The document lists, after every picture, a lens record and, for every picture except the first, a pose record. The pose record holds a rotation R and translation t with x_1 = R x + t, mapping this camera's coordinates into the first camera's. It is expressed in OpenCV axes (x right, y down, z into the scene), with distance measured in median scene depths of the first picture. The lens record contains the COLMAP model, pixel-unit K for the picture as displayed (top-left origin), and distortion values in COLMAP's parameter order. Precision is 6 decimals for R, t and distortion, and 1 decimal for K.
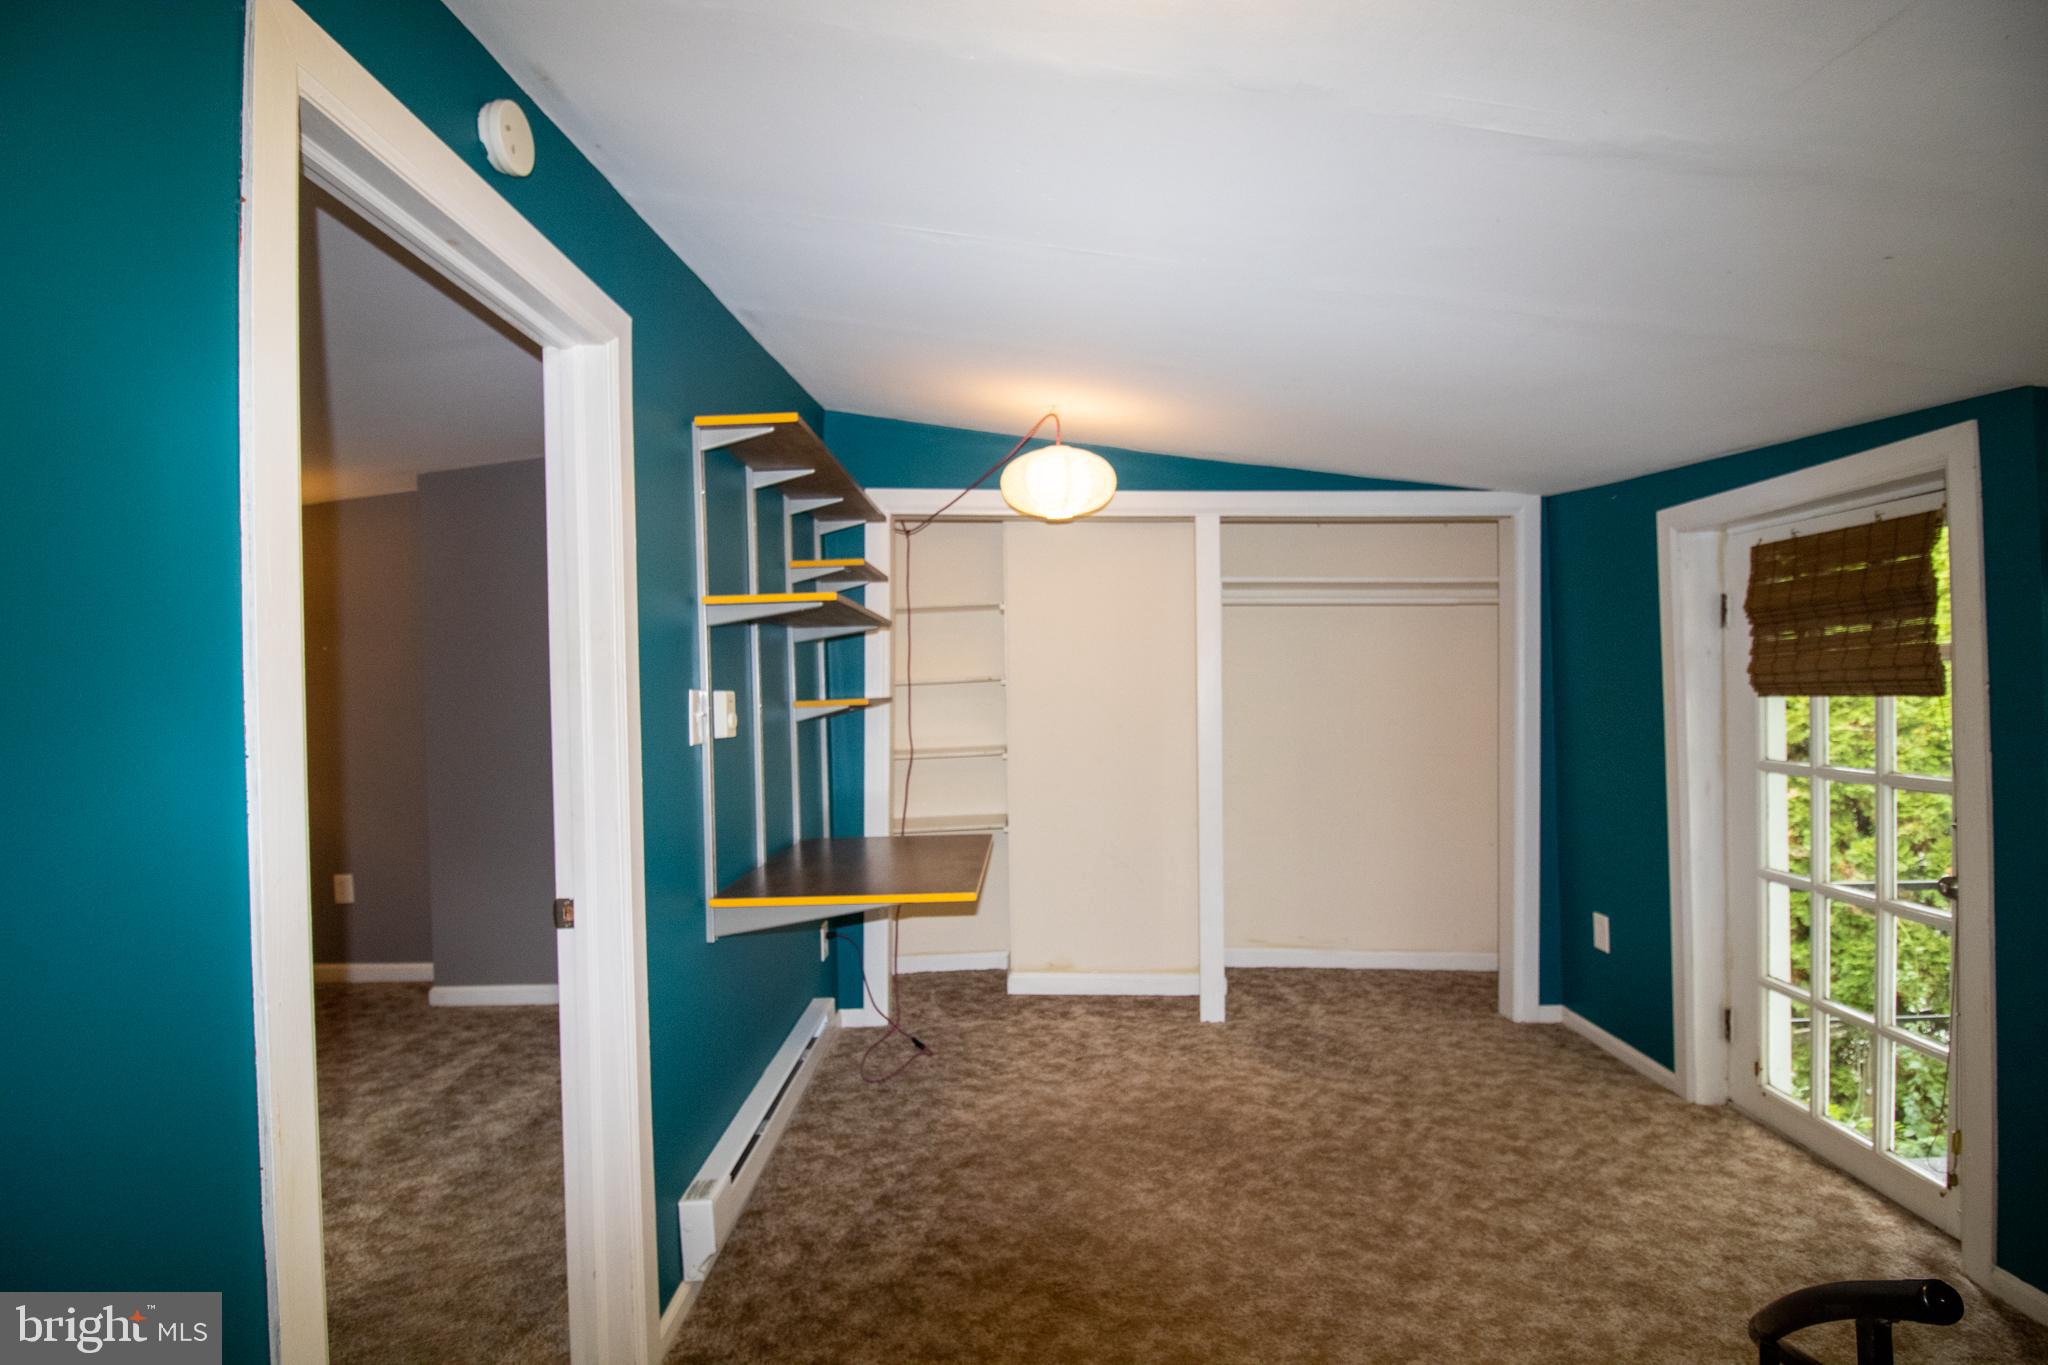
lens RADIAL K [[957.6, 0, 1031.9], [0, 957.6, 677.0], [0, 0, 1]] dist [-0.014683, -0.004483]
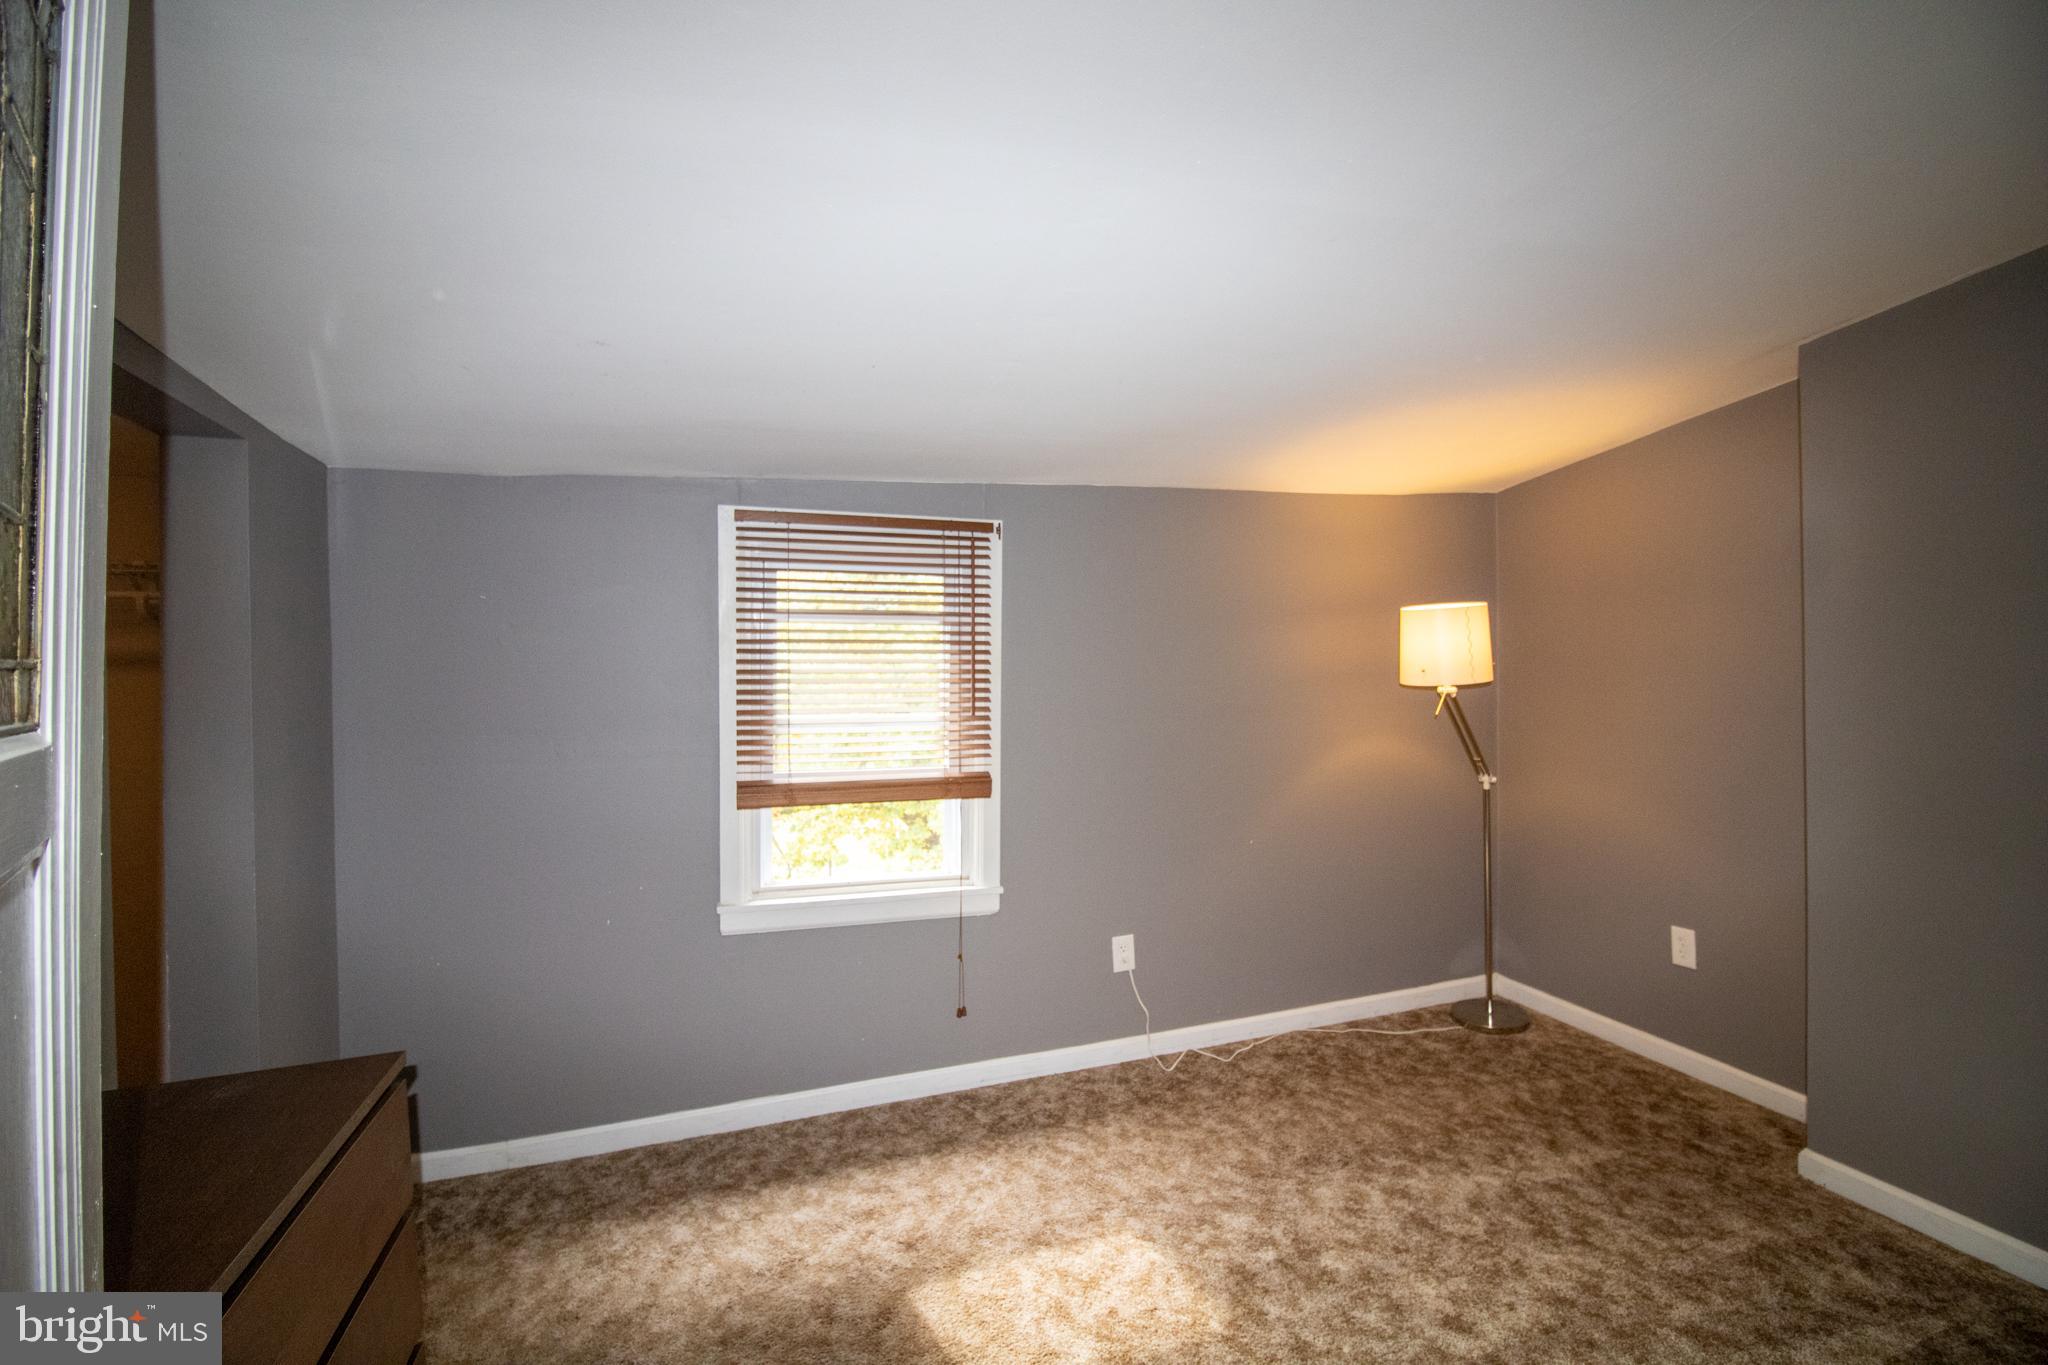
lens RADIAL K [[957.6, 0, 1030.0], [0, 957.6, 667.8], [0, 0, 1]] dist [-0.014683, -0.004483]
pose [[0.307220, 0.015332, -0.951515, -0.200996], [-0.009352, 0.999871, 0.013091, -0.005424], [0.951593, 0.004877, 0.307323, 0.318695]]
